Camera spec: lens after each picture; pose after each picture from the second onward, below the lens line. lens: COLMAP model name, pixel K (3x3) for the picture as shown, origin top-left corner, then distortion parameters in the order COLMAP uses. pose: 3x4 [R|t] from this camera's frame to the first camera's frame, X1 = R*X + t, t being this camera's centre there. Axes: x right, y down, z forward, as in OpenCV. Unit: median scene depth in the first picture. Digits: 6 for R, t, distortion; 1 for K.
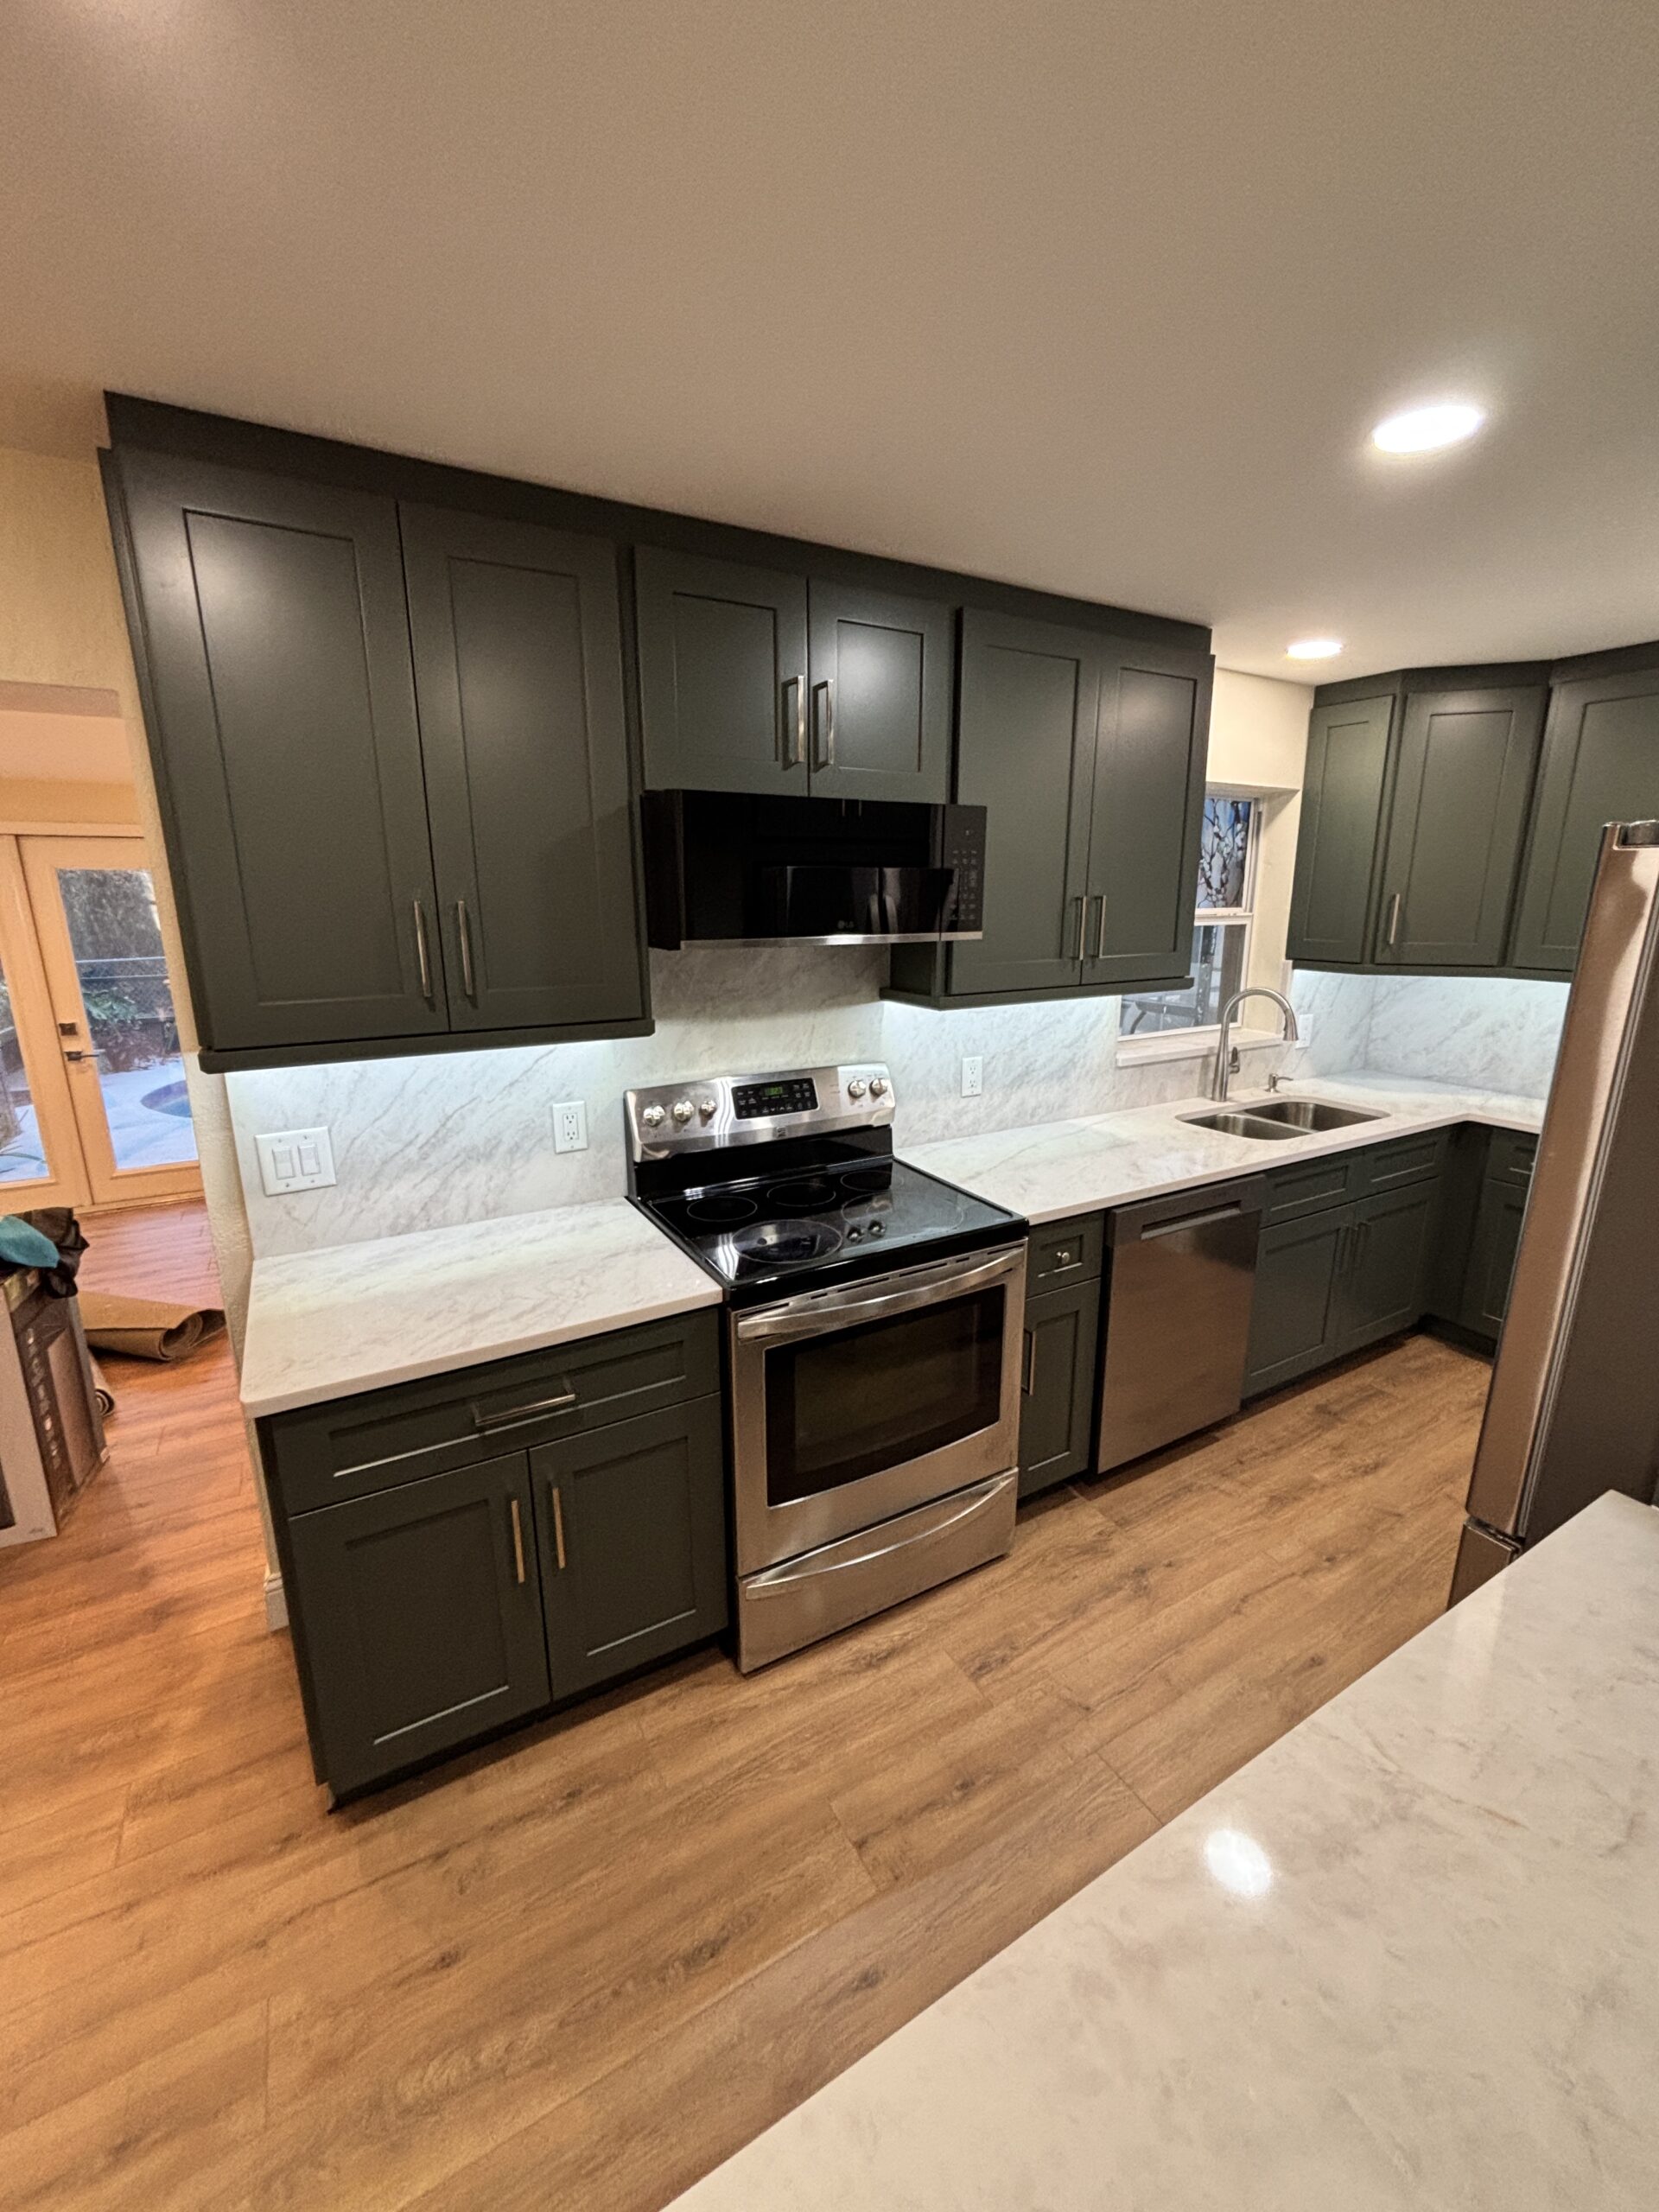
lens RADIAL K [[896.9, 0, 835.7], [0, 896.9, 1100.0], [0, 0, 1]] dist [-0.000456, 0.000574]
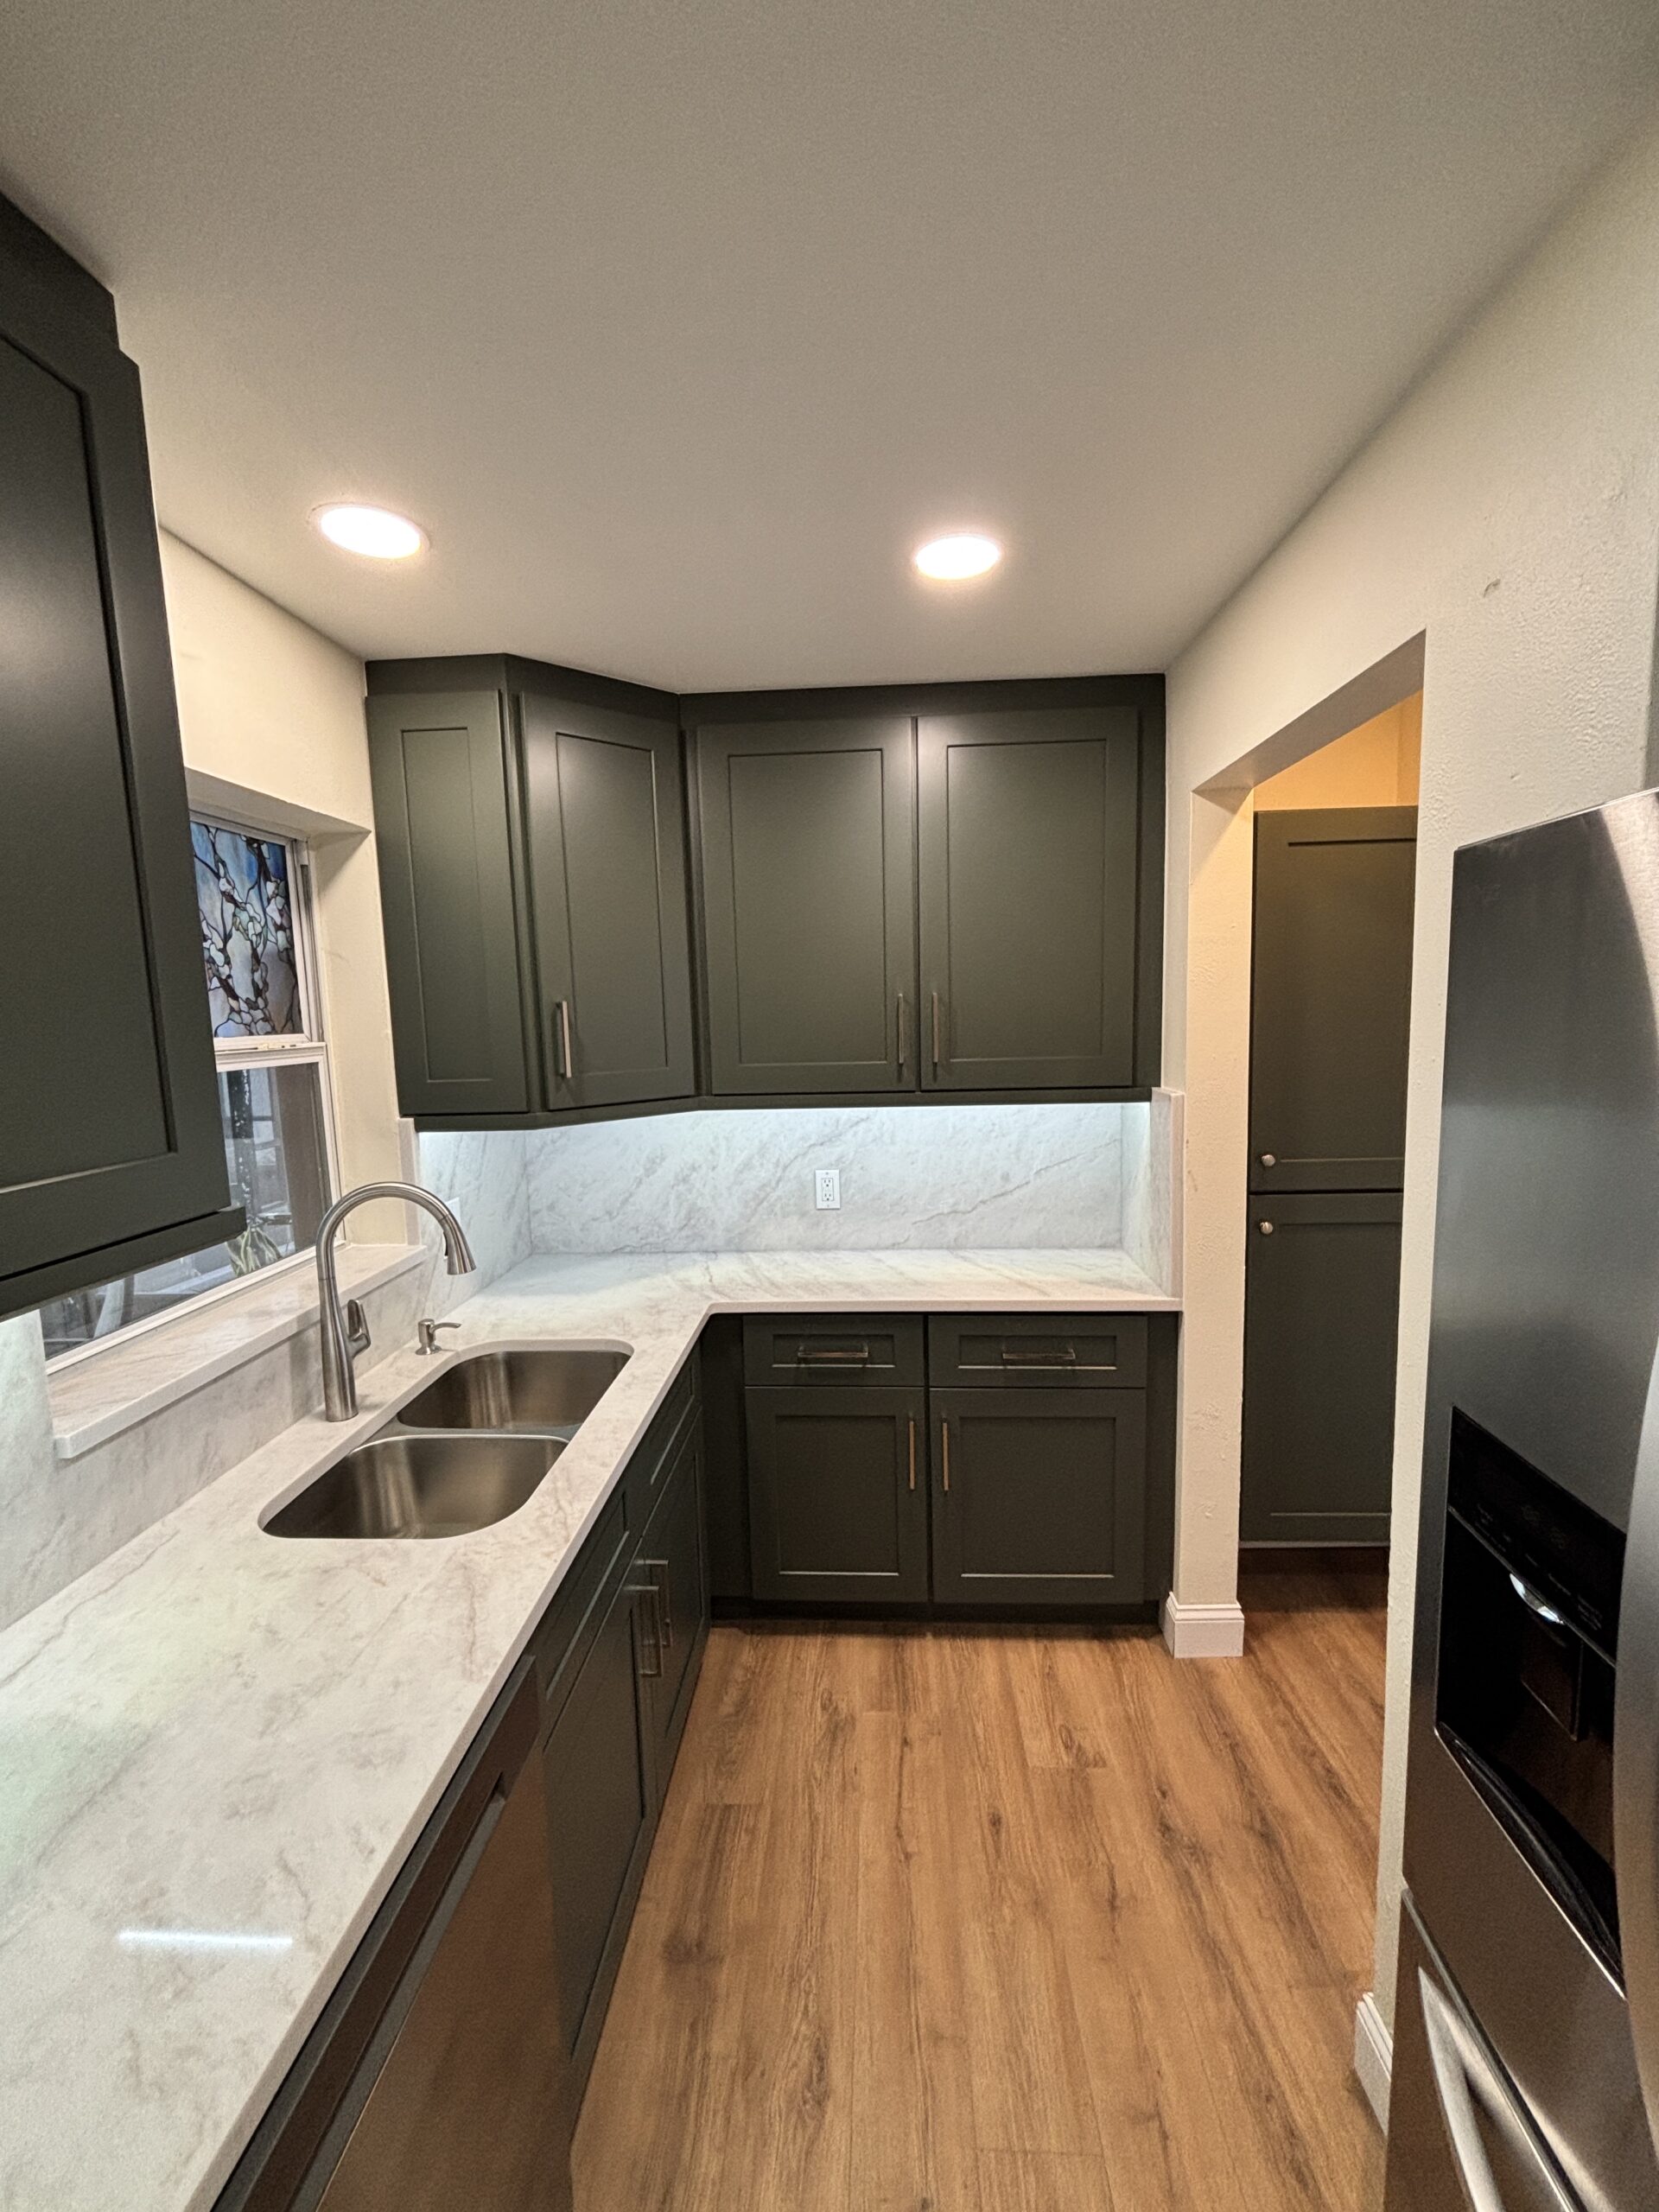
lens RADIAL K [[892.6, 0, 832.7], [0, 892.6, 1100.8], [0, 0, 1]] dist [0.001071, -0.000164]
pose [[0.550298, -0.104081, 0.828456, 0.221901], [0.219734, 0.975279, -0.023430, -0.115575], [-0.805537, 0.194933, 0.559563, 0.564084]]
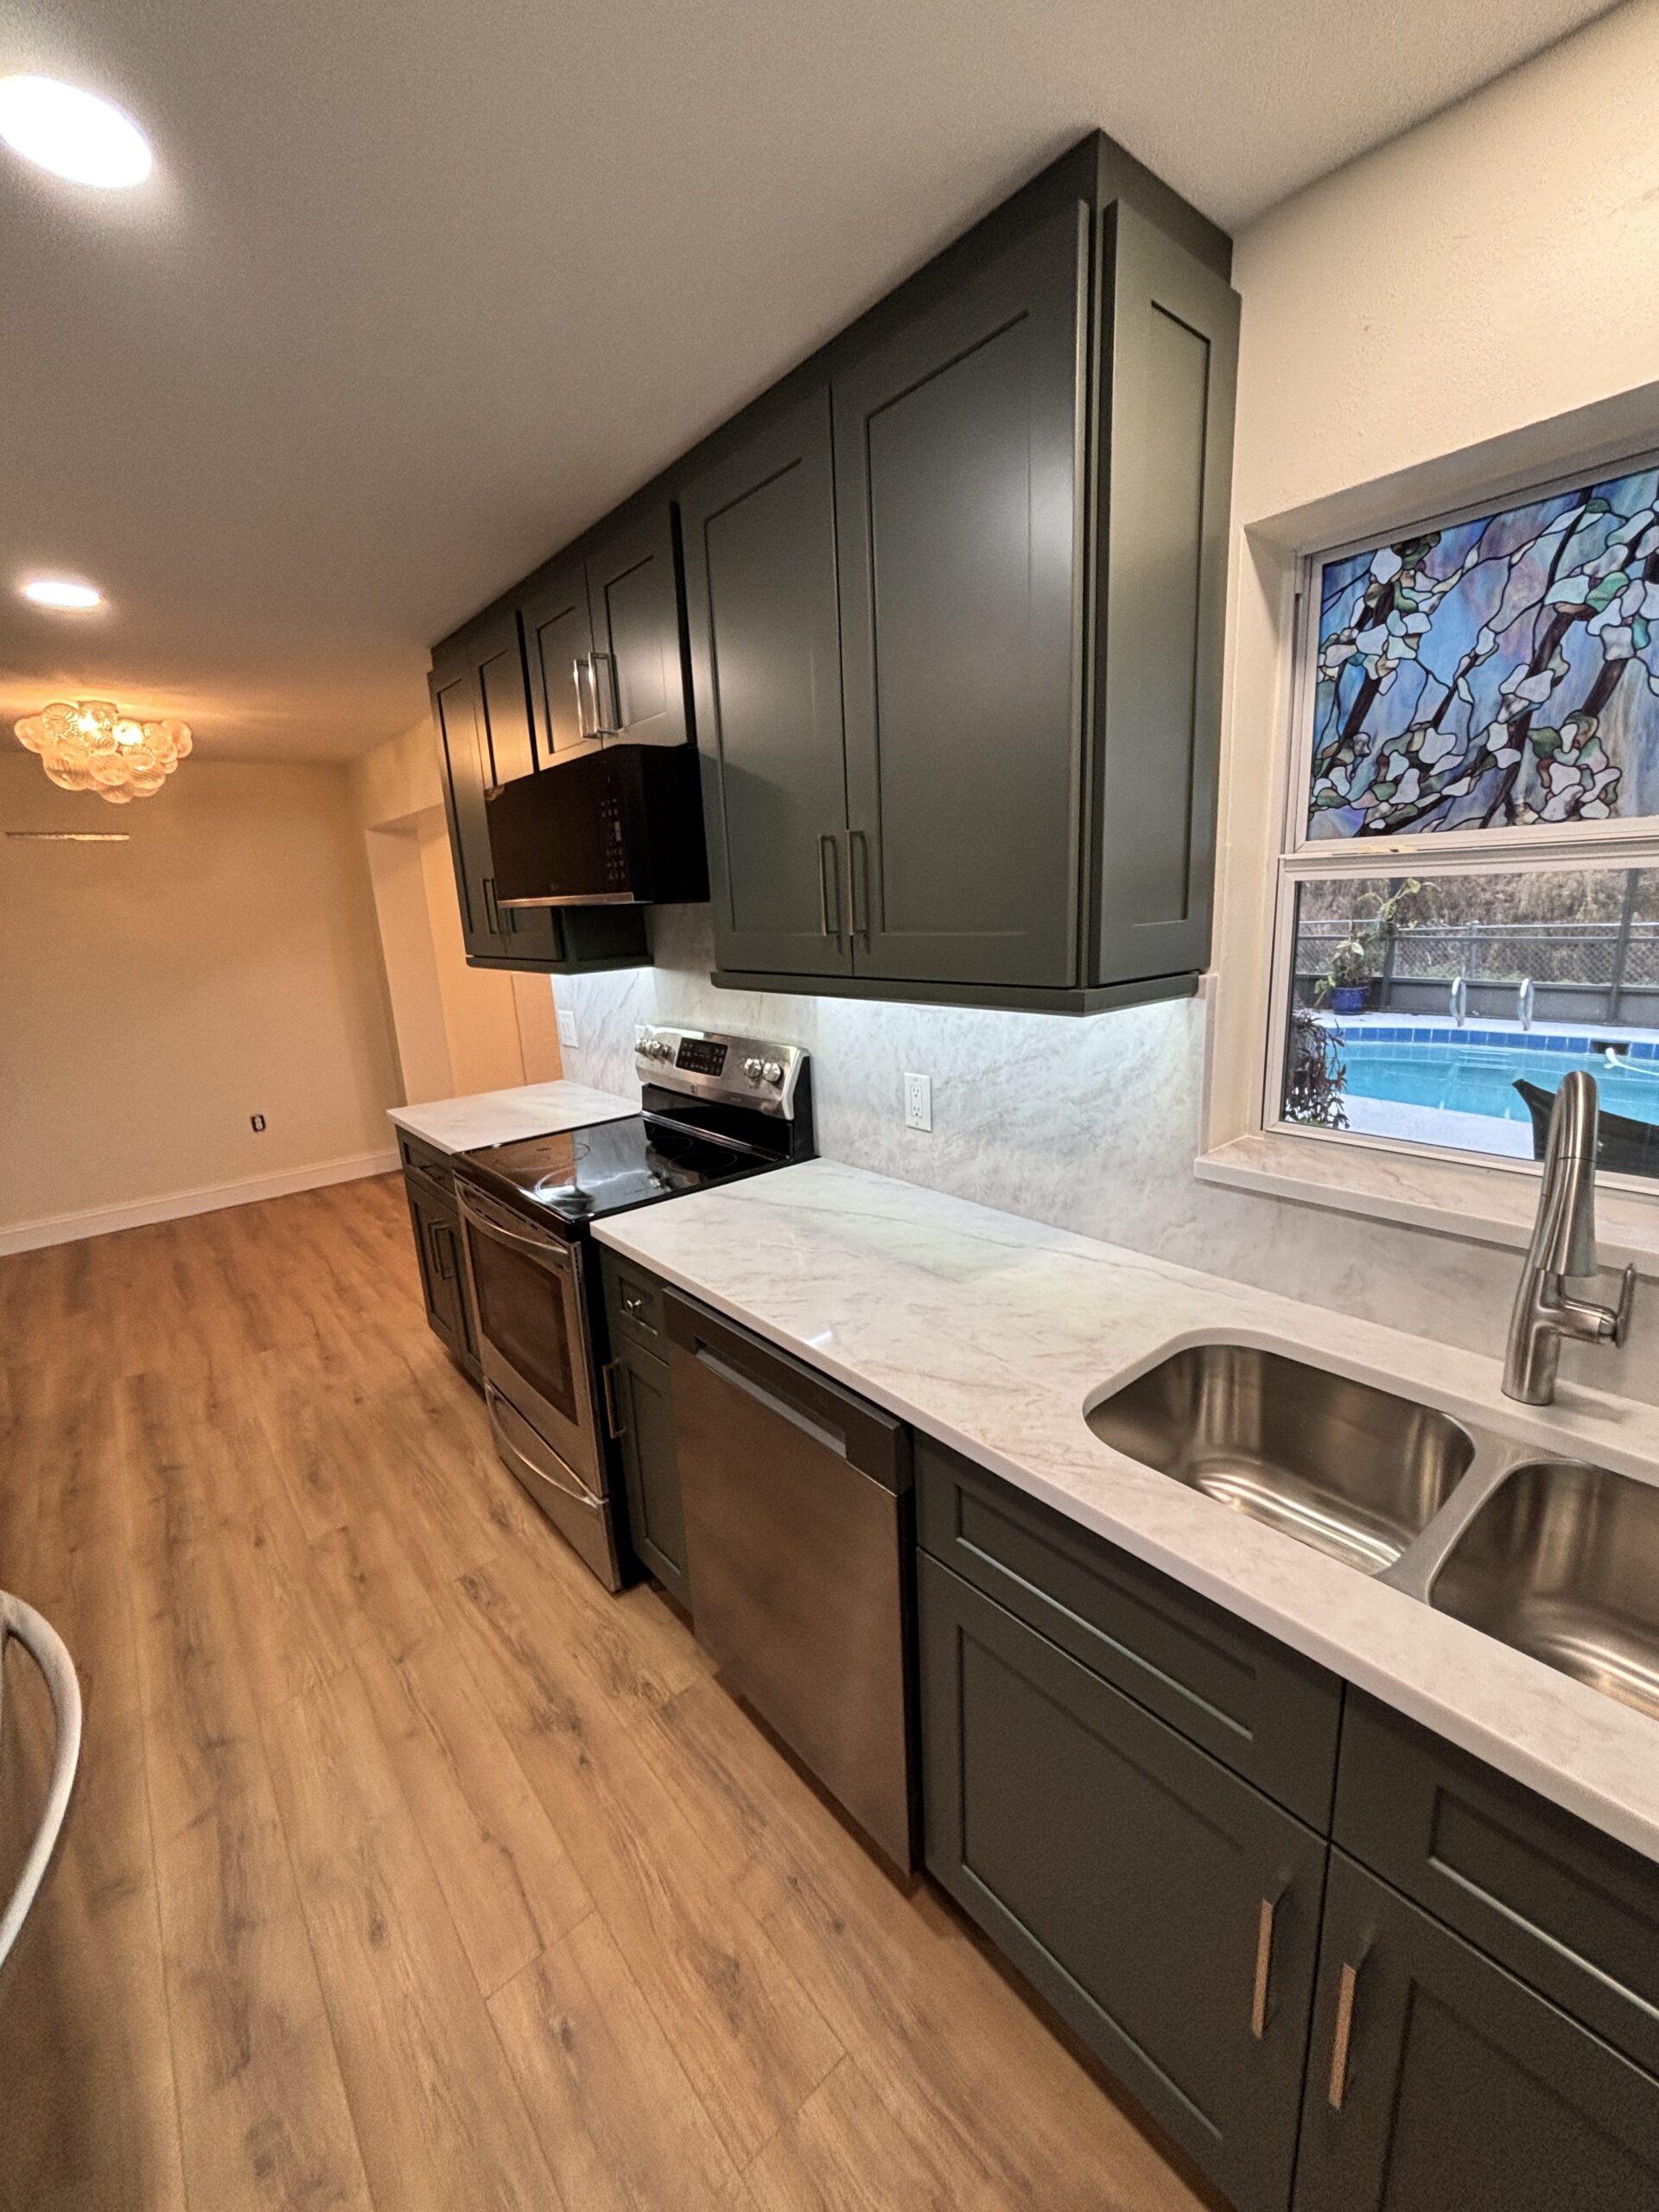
lens RADIAL K [[886.0, 0, 836.1], [0, 886.0, 1102.2], [0, 0, 1]] dist [0.001209, 0.000290]
pose [[0.173623, 0.217140, -0.960575, 0.802236], [-0.179097, 0.966086, 0.186014, -0.142542], [0.968390, 0.139740, 0.206624, 0.791506]]
